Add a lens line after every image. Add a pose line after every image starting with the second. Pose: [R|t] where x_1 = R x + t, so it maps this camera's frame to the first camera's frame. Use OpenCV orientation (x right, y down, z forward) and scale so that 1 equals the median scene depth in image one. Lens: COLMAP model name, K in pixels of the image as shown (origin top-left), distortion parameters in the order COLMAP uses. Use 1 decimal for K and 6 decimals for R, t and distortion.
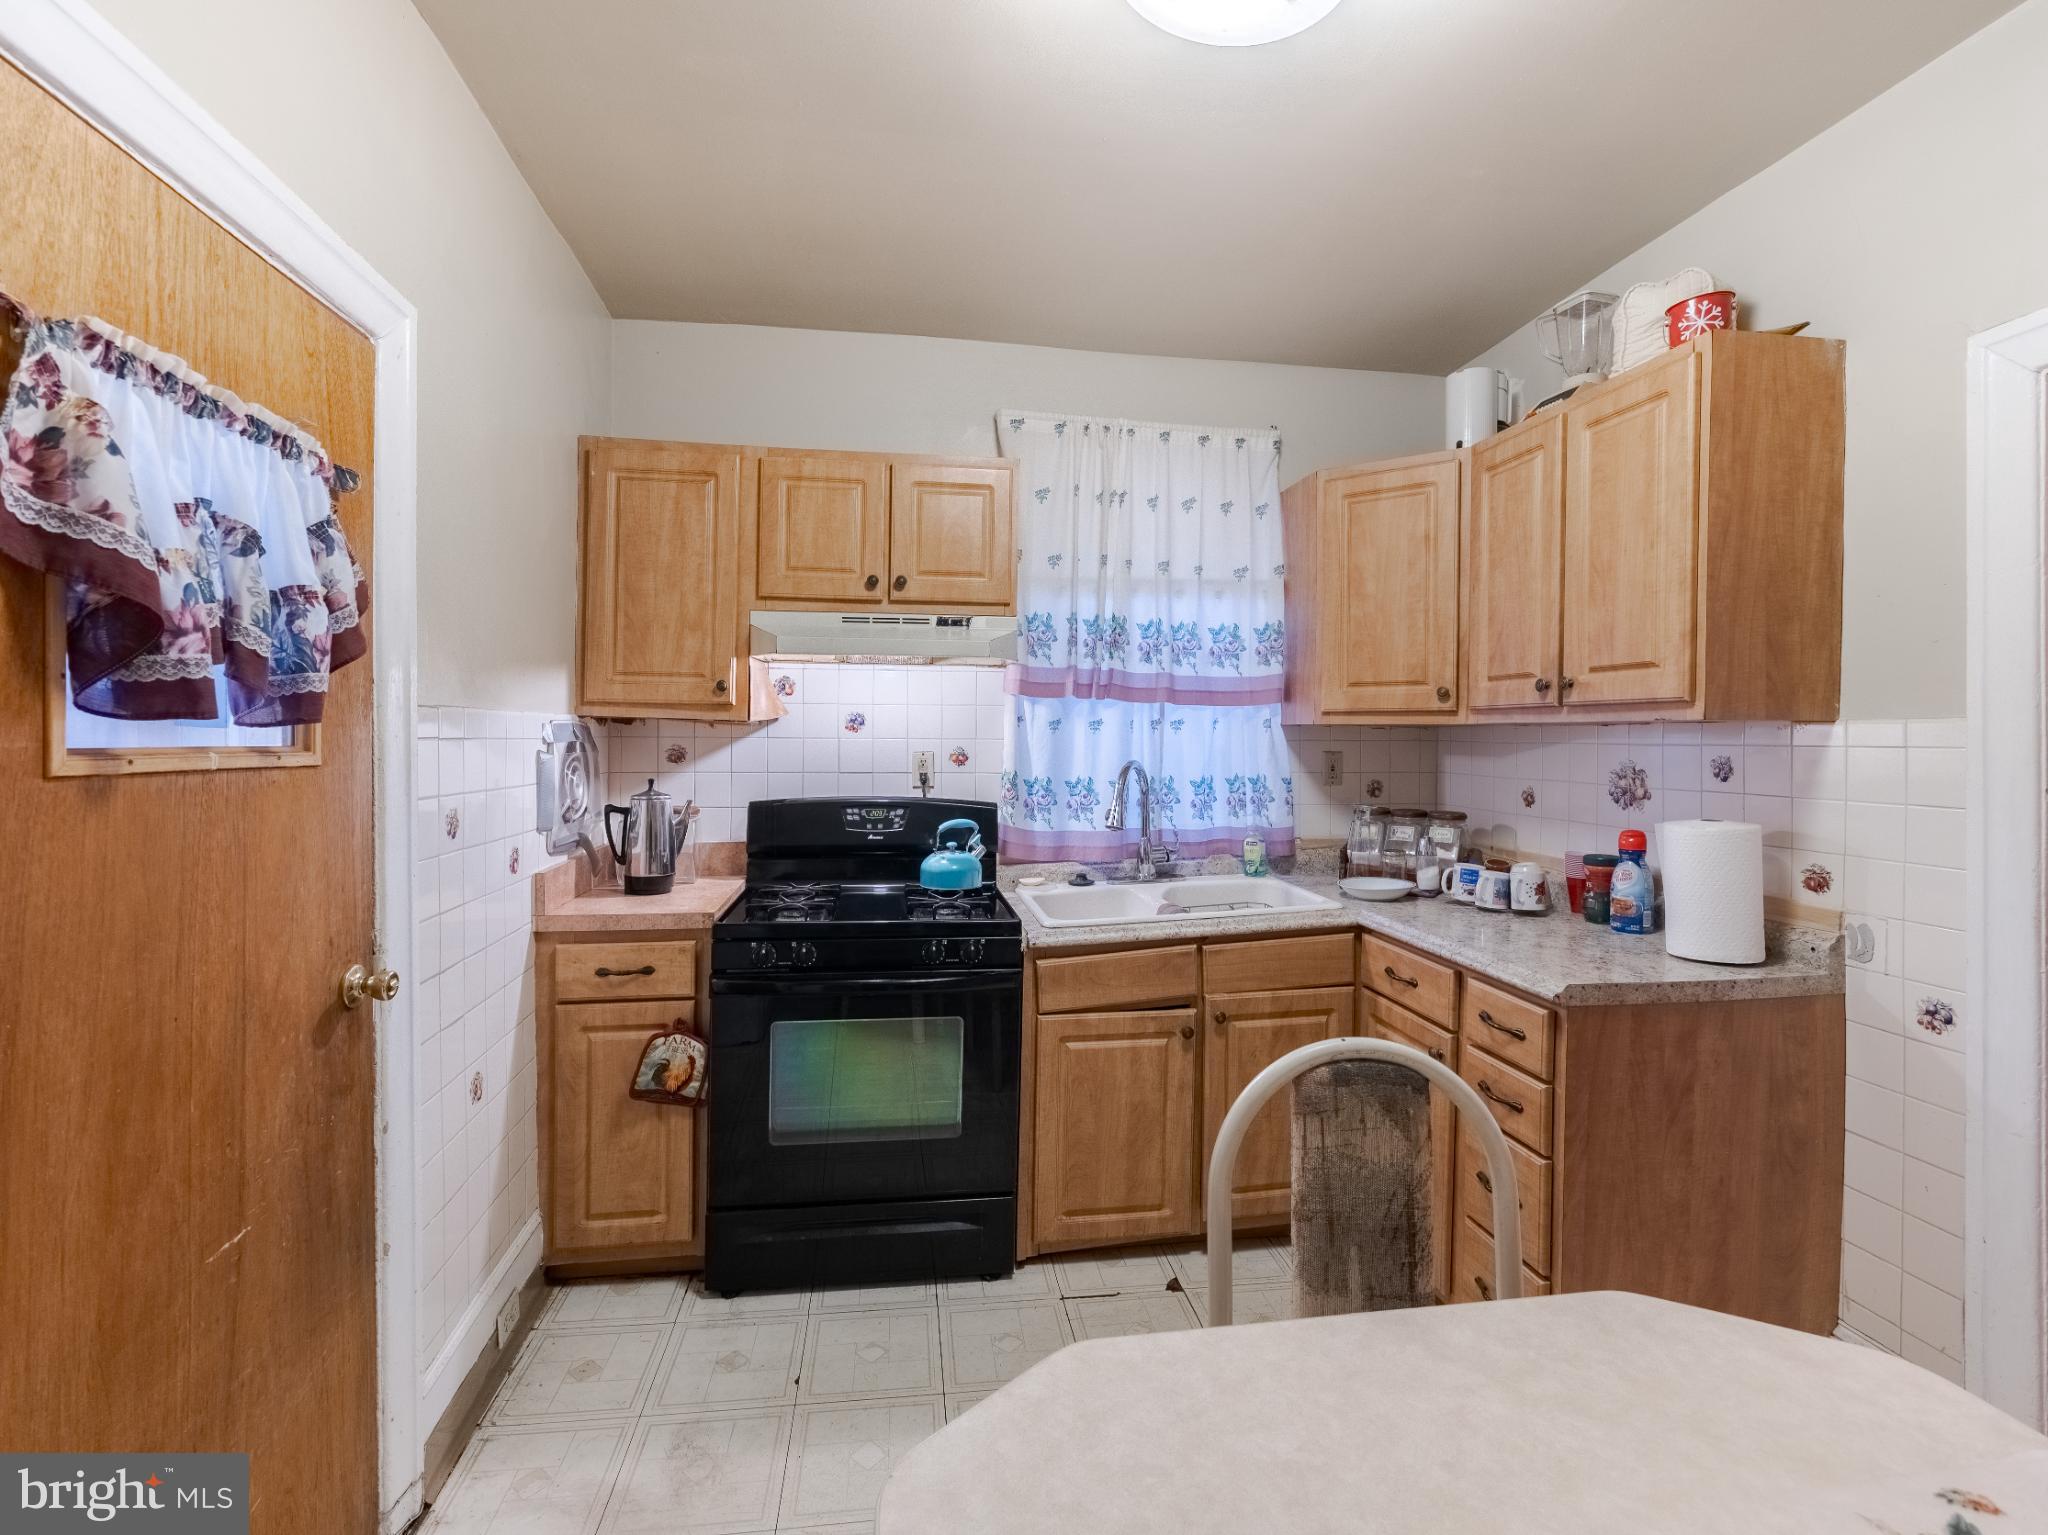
lens RADIAL K [[931.2, 0, 1024.0], [0, 931.2, 767.5], [0, 0, 1]] dist [-0.003409, 0.001144]
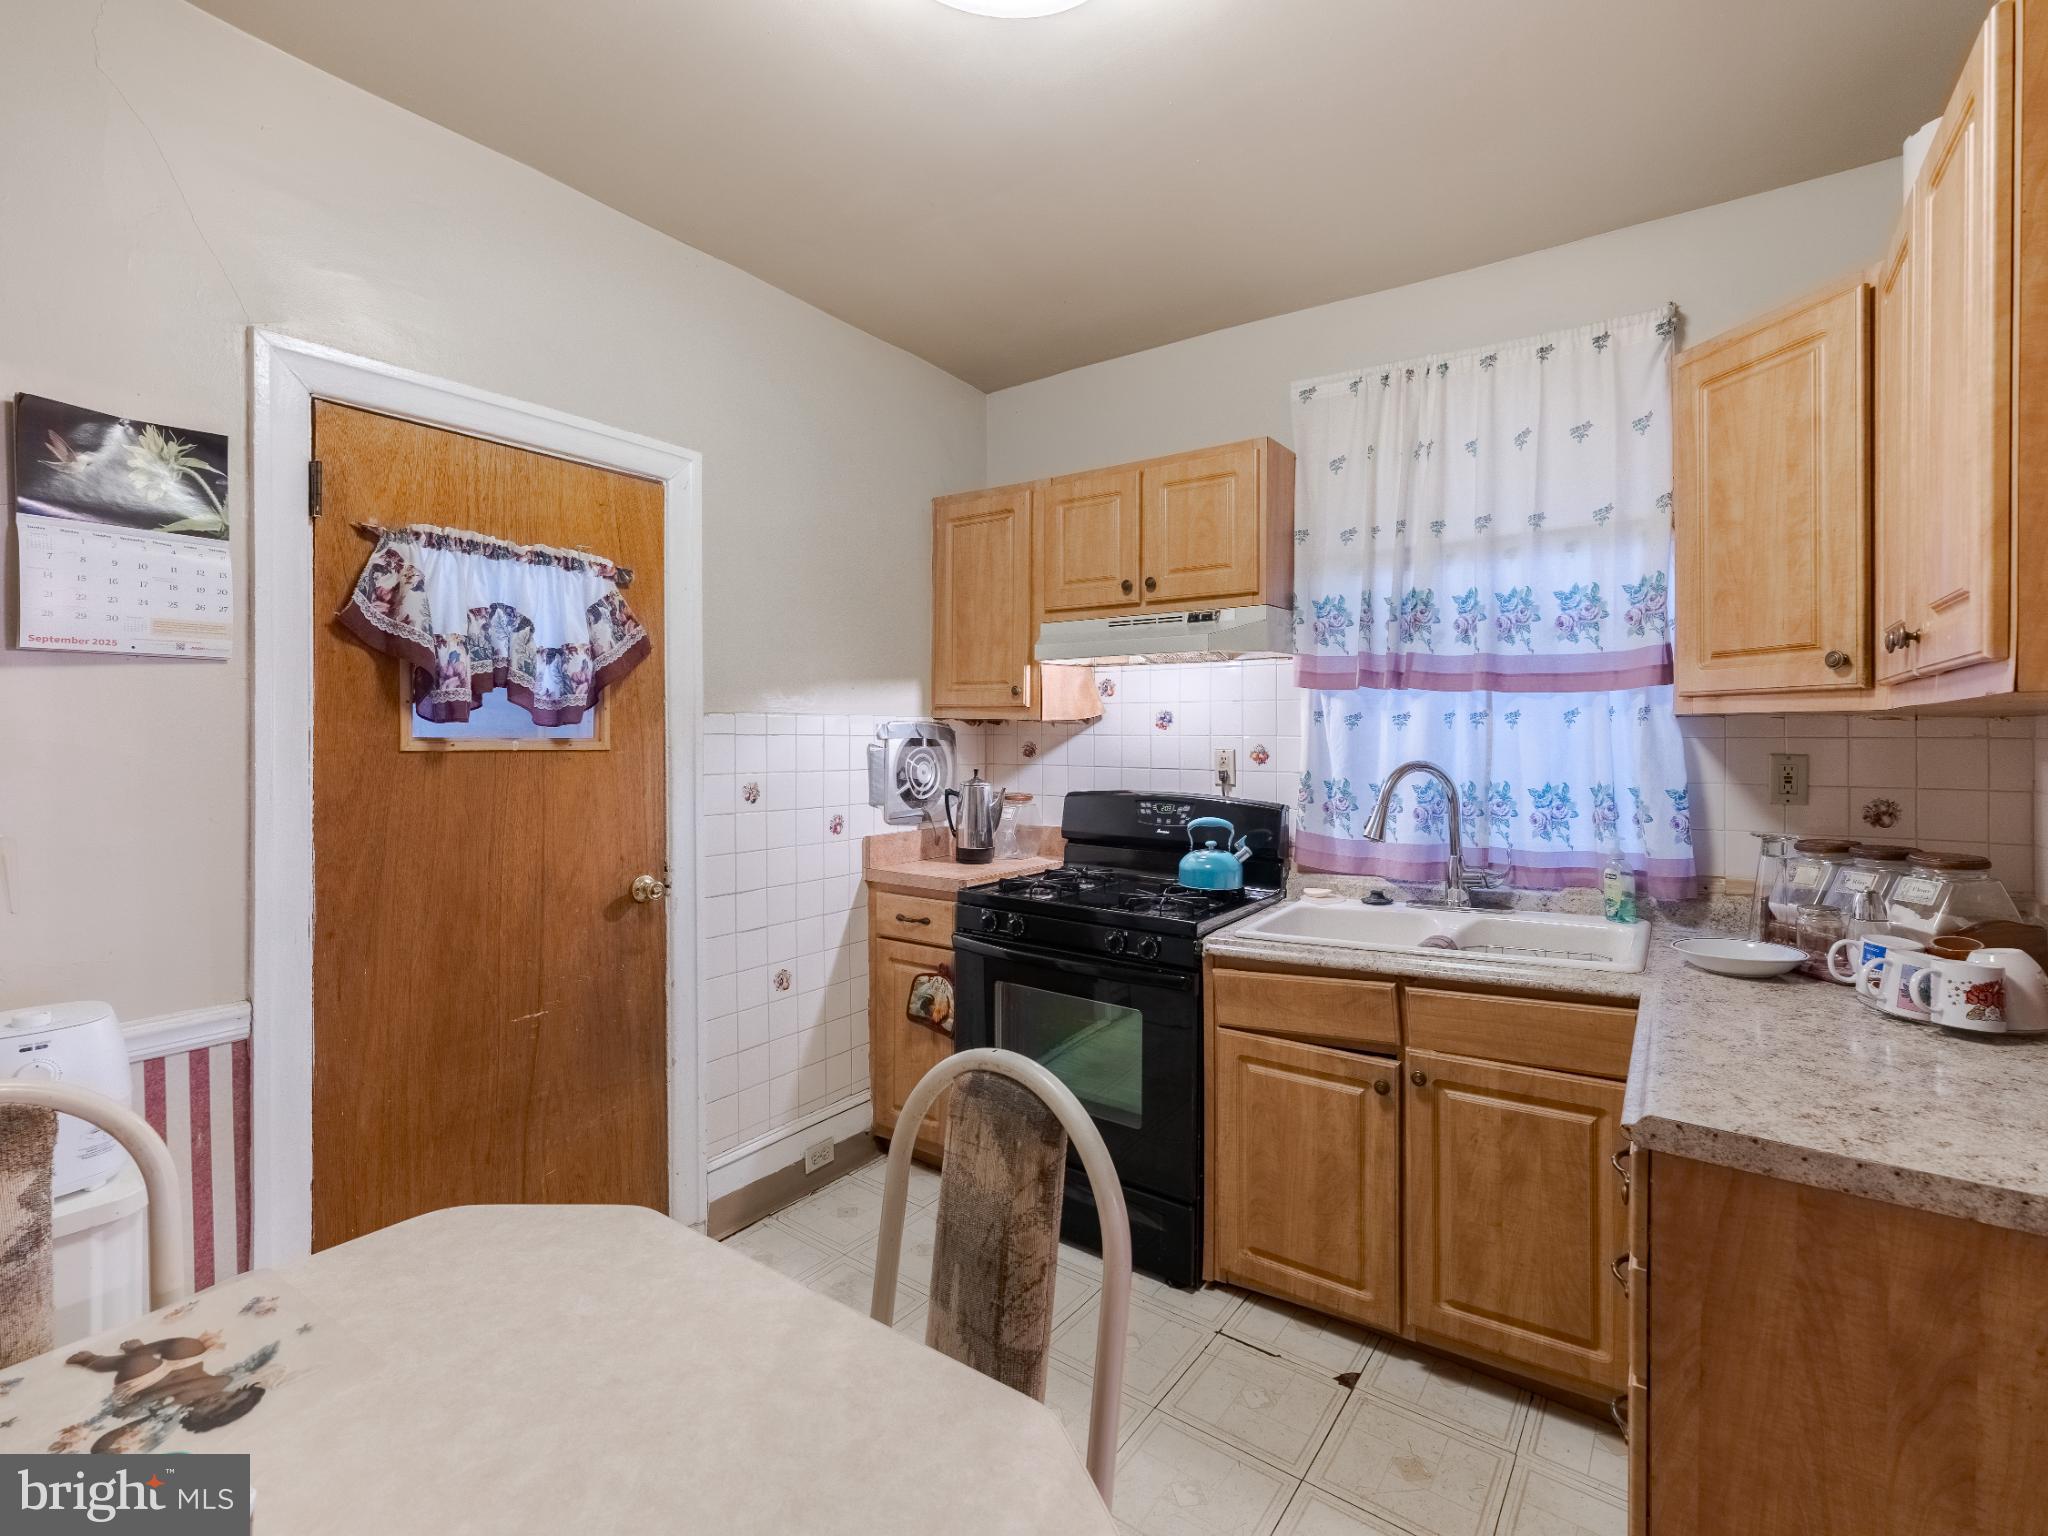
lens RADIAL K [[936.2, 0, 1035.5], [0, 936.2, 764.0], [0, 0, 1]] dist [-0.003279, 0.001248]
pose [[0.722897, 0.018529, -0.690707, 0.517482], [-0.022566, 0.999740, 0.003202, 0.000108], [0.690587, 0.013271, 0.723127, 0.174547]]
